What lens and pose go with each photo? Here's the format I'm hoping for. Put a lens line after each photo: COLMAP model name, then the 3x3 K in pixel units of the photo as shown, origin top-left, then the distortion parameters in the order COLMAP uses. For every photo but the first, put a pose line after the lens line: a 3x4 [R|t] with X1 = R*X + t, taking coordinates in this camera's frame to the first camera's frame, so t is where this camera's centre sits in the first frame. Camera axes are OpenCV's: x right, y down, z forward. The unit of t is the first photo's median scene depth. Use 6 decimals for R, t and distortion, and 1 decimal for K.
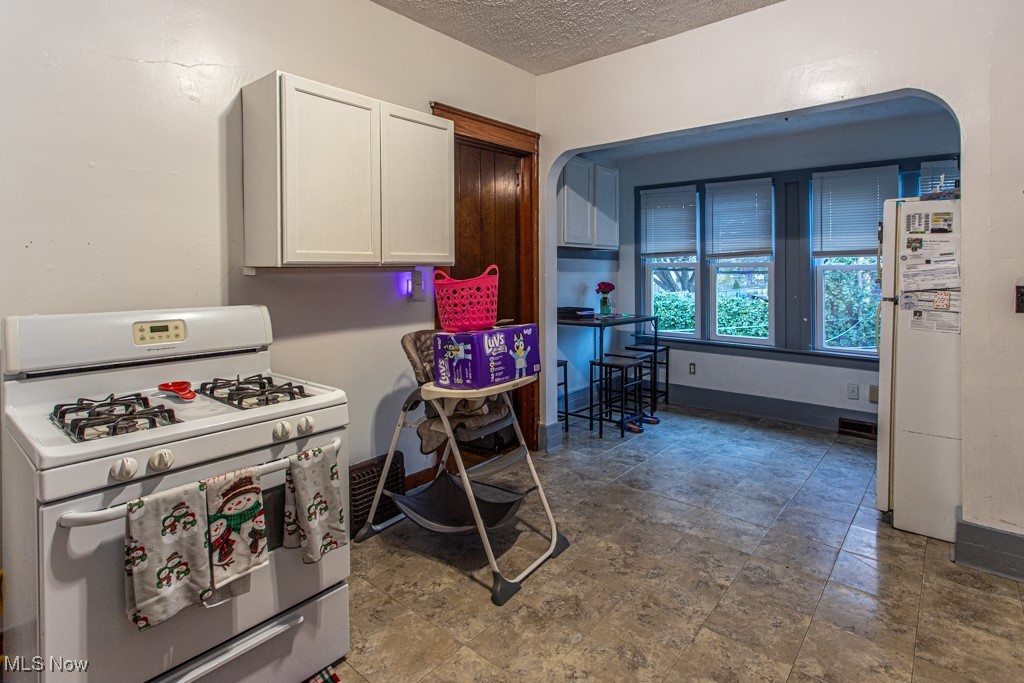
lens RADIAL K [[524.7, 0, 513.5], [0, 524.7, 275.1], [0, 0, 1]] dist [0.003571, 0.000502]
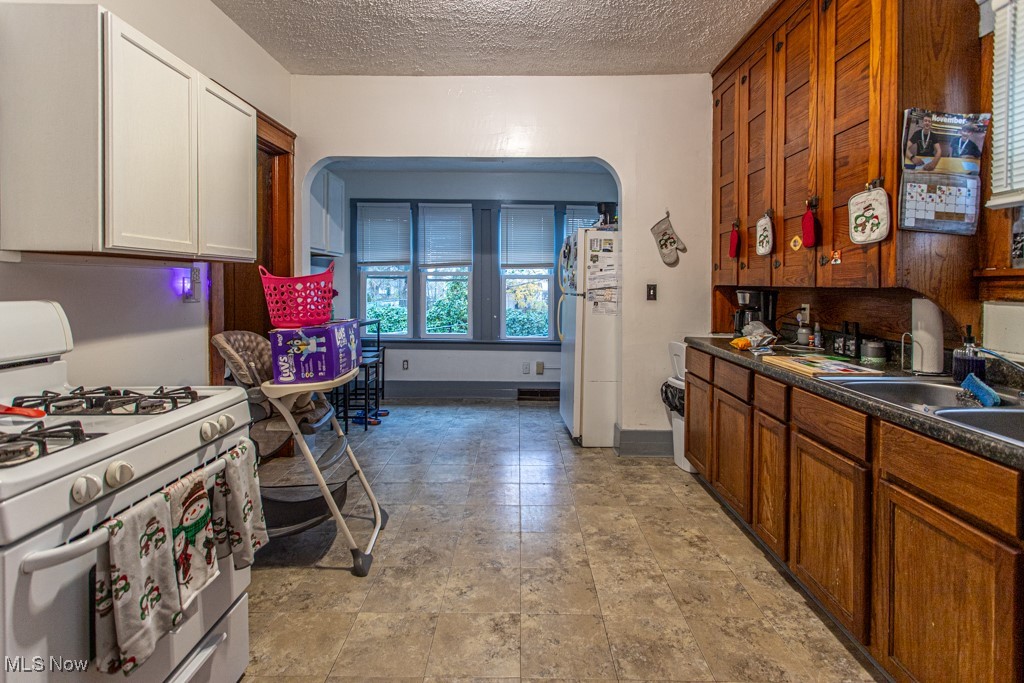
lens RADIAL K [[515.0, 0, 511.4], [0, 515.0, 290.2], [0, 0, 1]] dist [0.001731, -0.000084]
pose [[0.770770, 0.001701, 0.637111, -0.419321], [-0.001465, 0.999999, -0.000897, 0.038941], [-0.637112, -0.000242, 0.770771, -0.004542]]
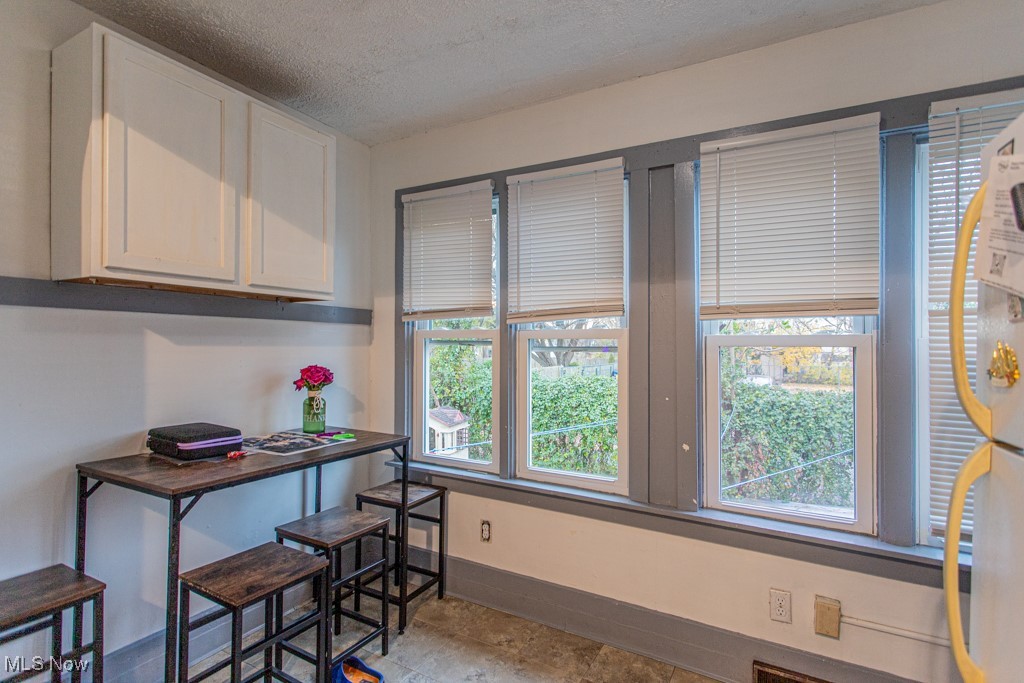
lens RADIAL K [[504.1, 0, 512.0], [0, 504.1, 341.5], [0, 0, 1]] dist [0.001009, 0.000051]
pose [[0.979816, 0.008667, 0.199714, 0.579099], [-0.005935, 0.999880, -0.014276, -0.009384], [-0.199814, 0.012803, 0.979750, 1.093242]]
